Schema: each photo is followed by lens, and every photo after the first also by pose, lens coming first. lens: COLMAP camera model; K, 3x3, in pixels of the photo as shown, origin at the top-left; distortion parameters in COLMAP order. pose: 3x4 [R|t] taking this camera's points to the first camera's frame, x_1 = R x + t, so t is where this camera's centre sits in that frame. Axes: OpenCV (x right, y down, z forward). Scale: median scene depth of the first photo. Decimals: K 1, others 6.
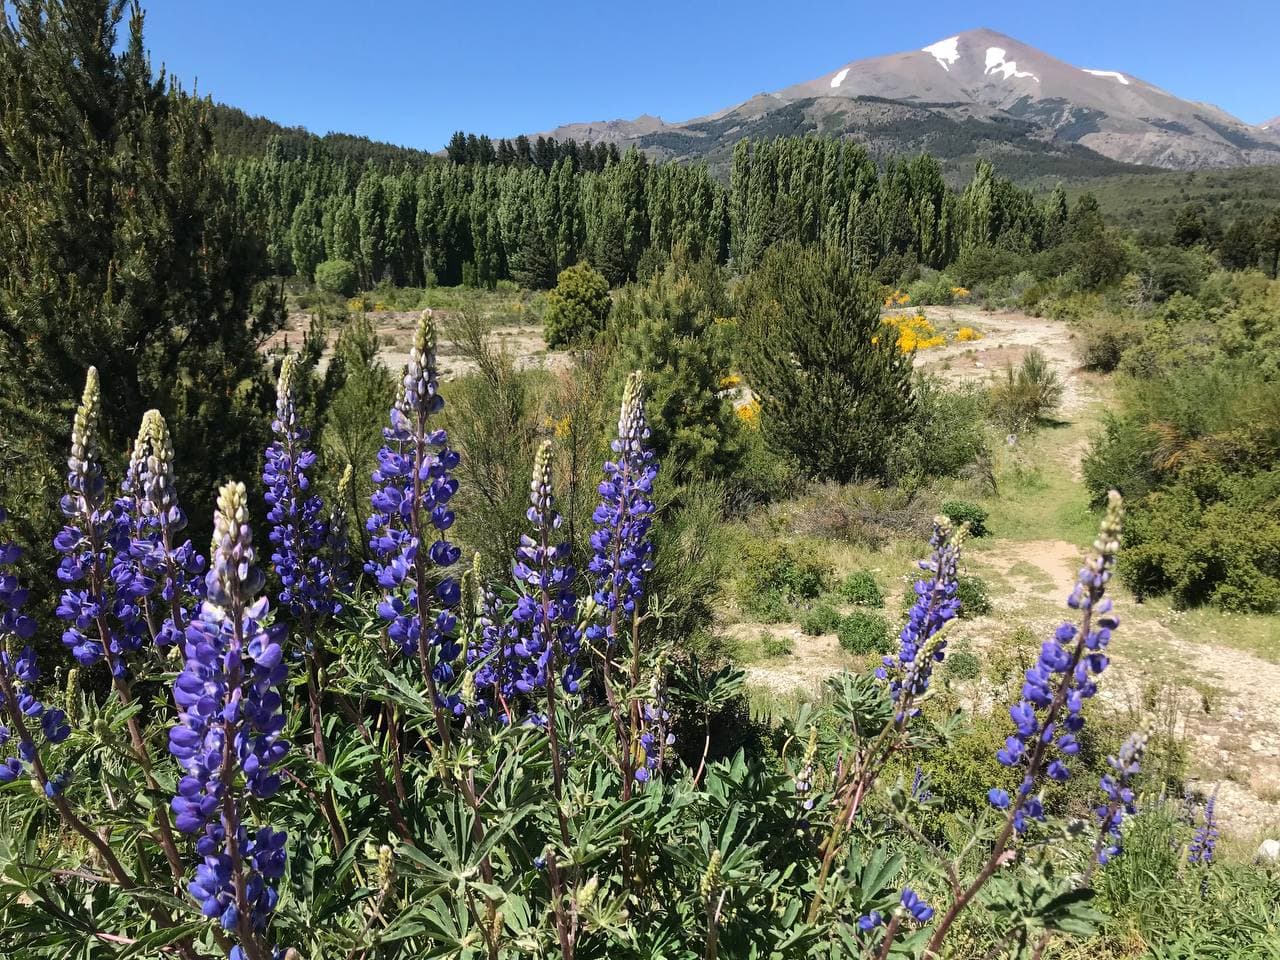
lens RADIAL K [[1059.3, 0, 620.3], [0, 1059.3, 460.1], [0, 0, 1]] dist [0.015474, -0.008638]
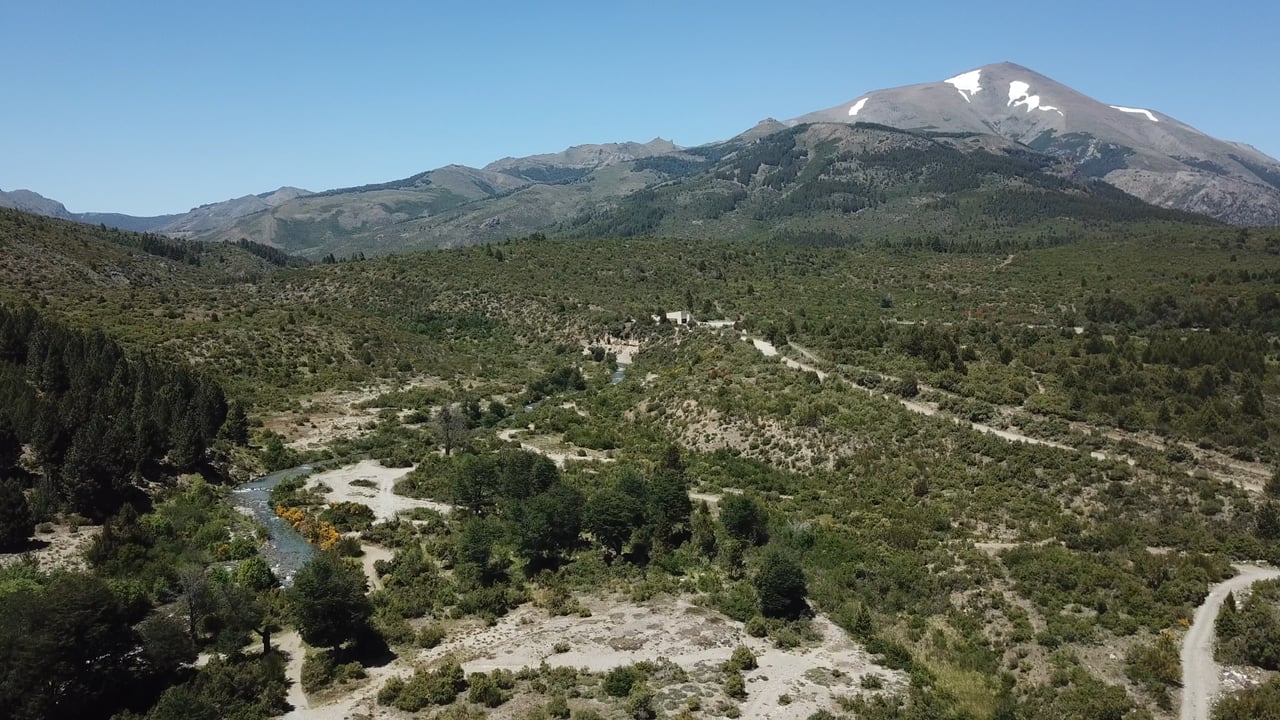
lens RADIAL K [[1024.3, 0, 629.6], [0, 1024.3, 362.5], [0, 0, 1]] dist [0.030076, -0.040889]
pose [[0.998751, 0.036667, -0.033947, 0.046807], [-0.039846, 0.994361, -0.098279, -0.030172], [0.030152, 0.099509, 0.994580, 0.095307]]
